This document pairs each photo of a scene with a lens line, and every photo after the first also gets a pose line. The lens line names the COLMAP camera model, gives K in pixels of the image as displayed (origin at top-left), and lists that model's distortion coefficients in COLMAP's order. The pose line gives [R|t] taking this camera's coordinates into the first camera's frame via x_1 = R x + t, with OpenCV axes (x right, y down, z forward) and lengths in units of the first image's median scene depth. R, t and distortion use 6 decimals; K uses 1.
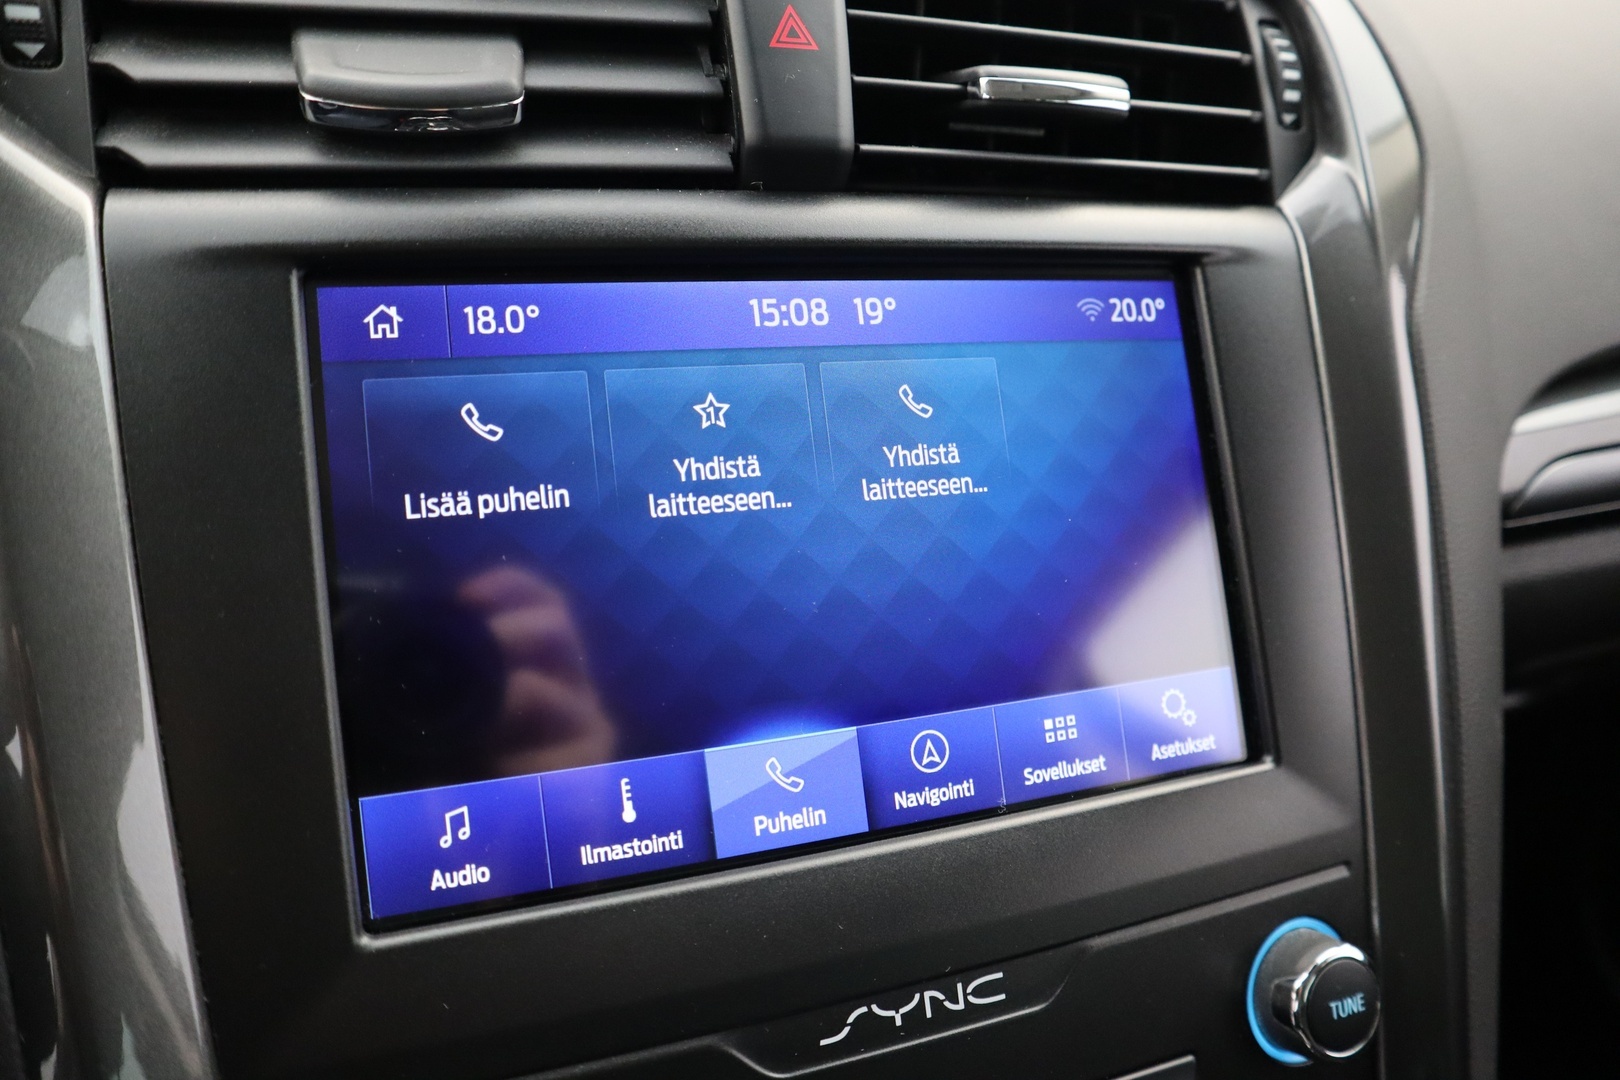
lens RADIAL K [[1098.0, 0, 818.7], [0, 1098.0, 535.5], [0, 0, 1]] dist [-0.107410, 0.069845]
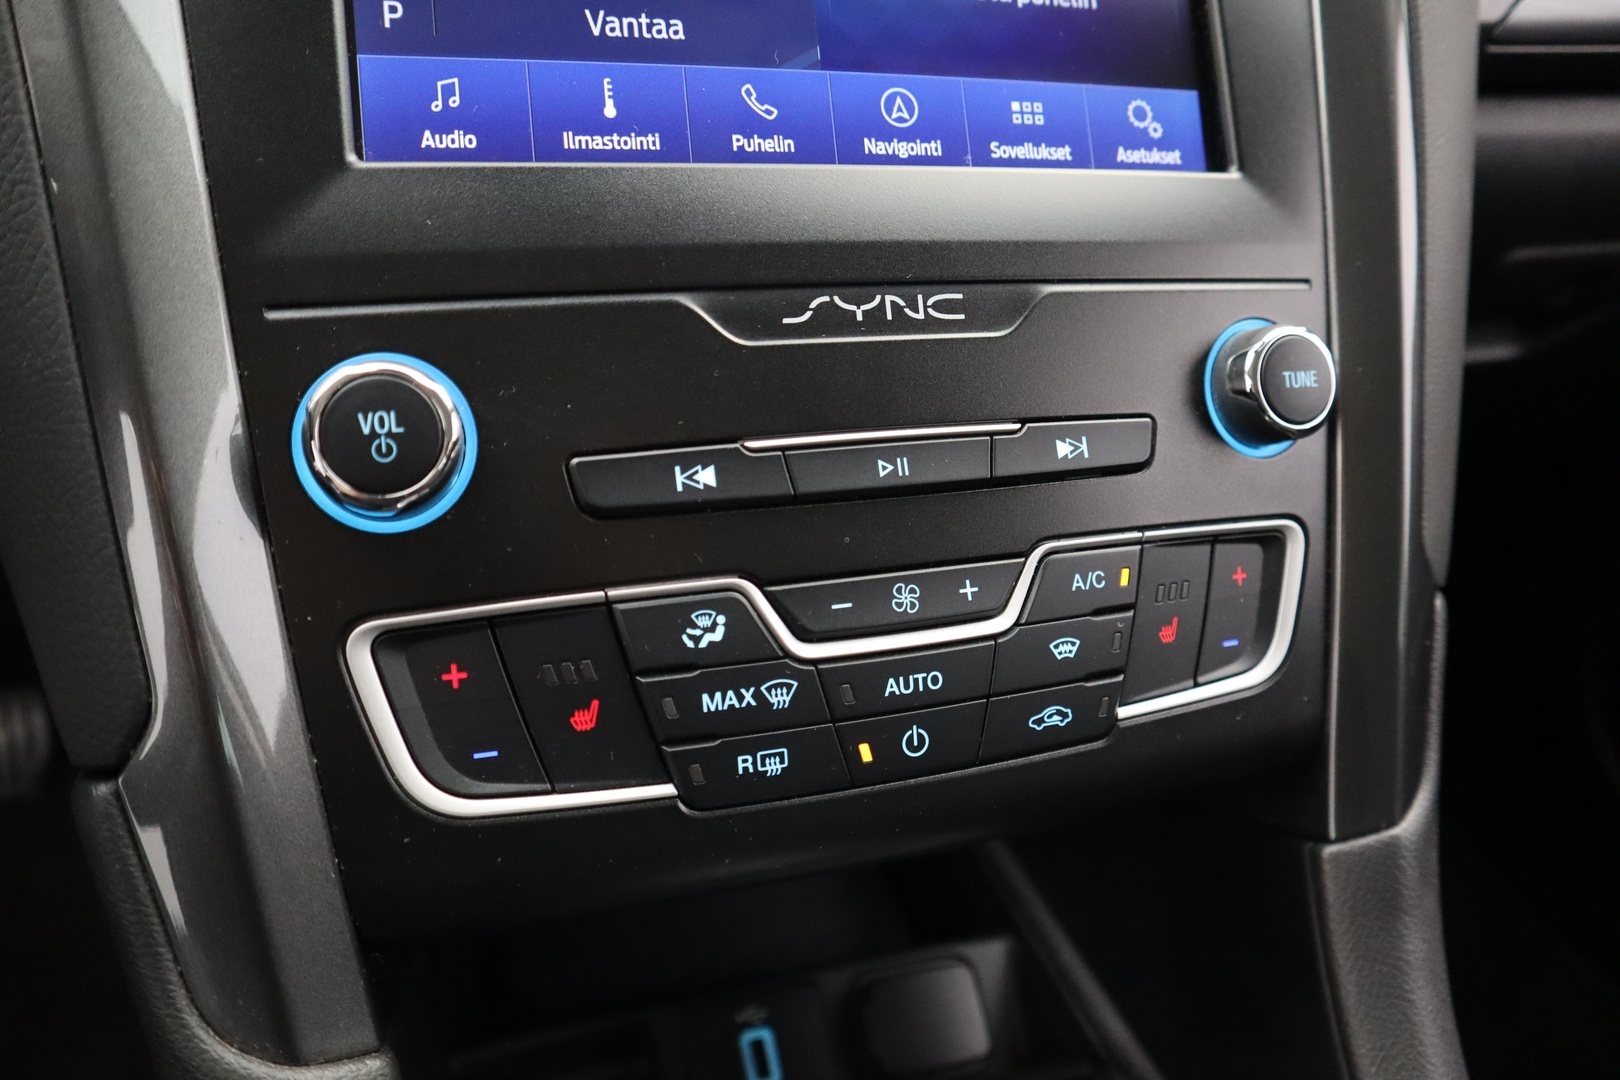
lens RADIAL K [[1098.0, 0, 818.7], [0, 1098.0, 535.5], [0, 0, 1]] dist [-0.107410, 0.069845]
pose [[0.999365, 0.025997, -0.024365, 0.064557], [-0.024427, 0.997735, 0.062670, 0.585830], [0.025939, -0.062035, 0.997737, -0.070858]]
